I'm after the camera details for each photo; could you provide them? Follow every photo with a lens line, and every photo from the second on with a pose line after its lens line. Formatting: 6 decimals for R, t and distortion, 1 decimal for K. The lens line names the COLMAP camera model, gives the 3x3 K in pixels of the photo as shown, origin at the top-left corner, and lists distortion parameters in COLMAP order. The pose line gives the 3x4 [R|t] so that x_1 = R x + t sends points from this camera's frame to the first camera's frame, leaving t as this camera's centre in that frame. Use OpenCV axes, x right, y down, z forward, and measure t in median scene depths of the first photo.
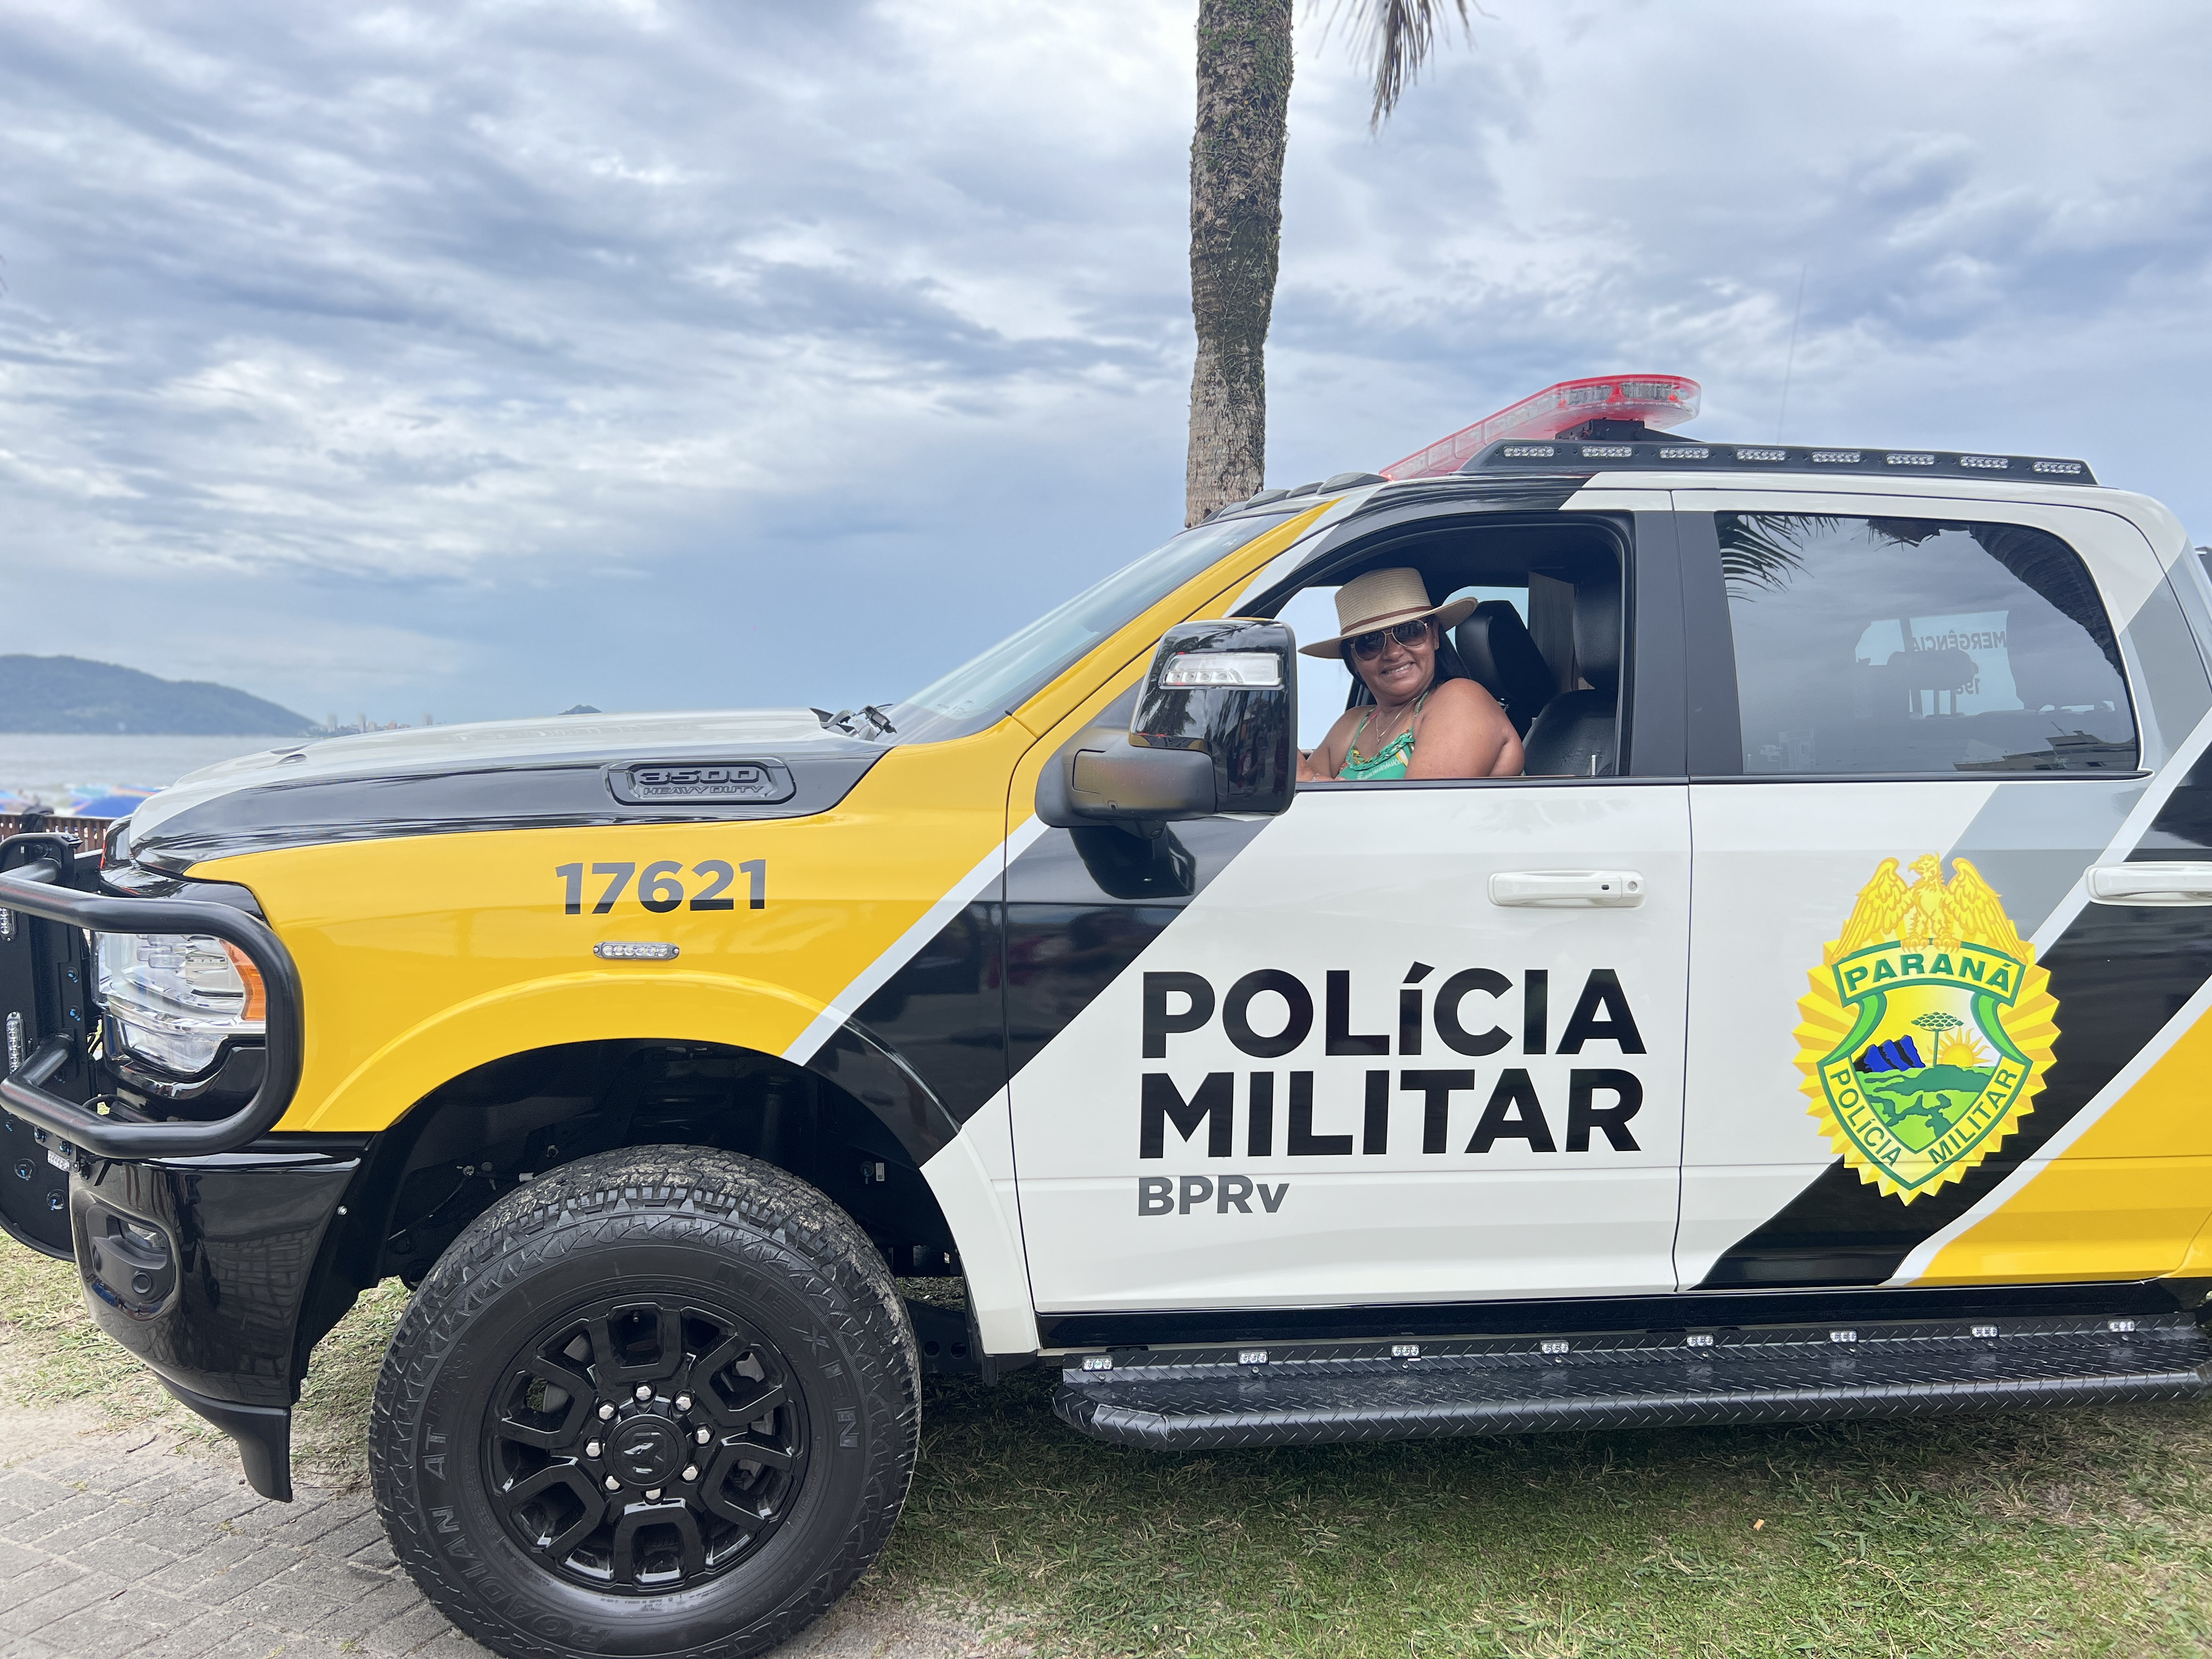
lens RADIAL K [[1690.0, 0, 1095.4], [0, 1690.0, 826.9], [0, 0, 1]] dist [0.042887, -0.038416]
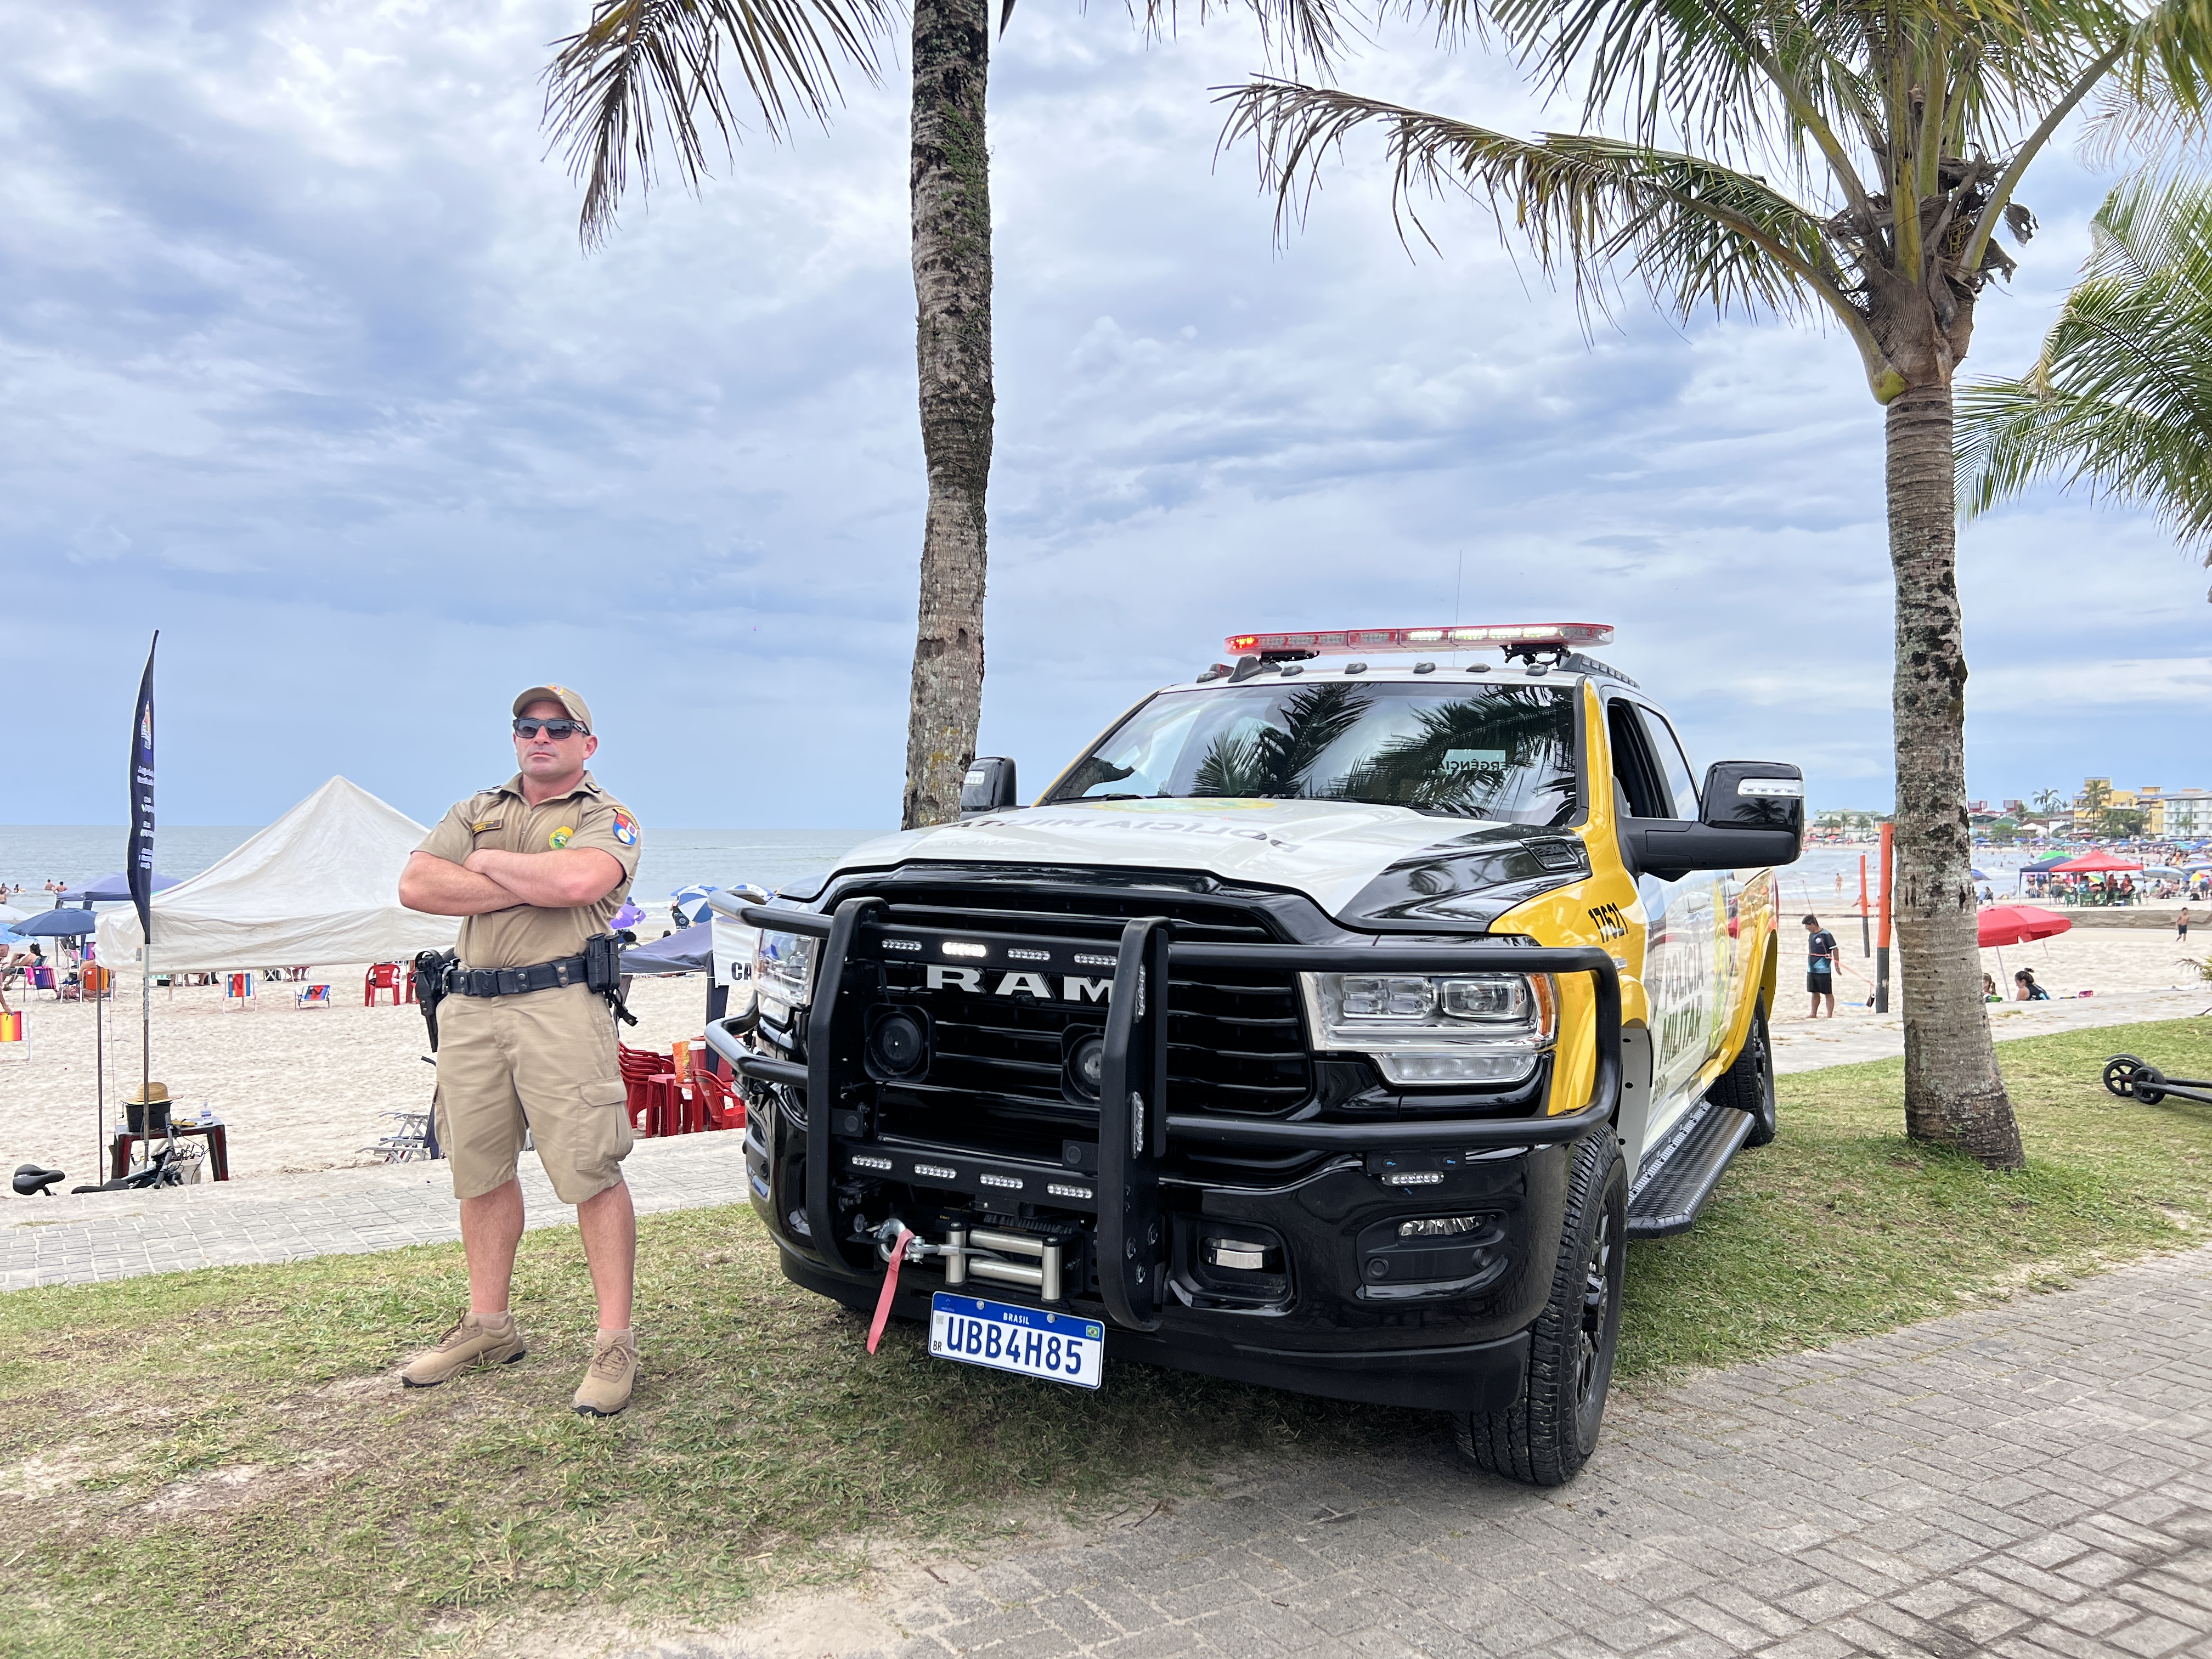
lens RADIAL K [[1668.3, 0, 1116.1], [0, 1668.3, 827.0], [0, 0, 1]] dist [0.064569, -0.065606]
pose [[0.544874, -0.005194, 0.838502, -1.663817], [0.039622, 0.999023, -0.019559, -0.036242], [-0.837581, 0.043880, 0.544548, 0.513623]]
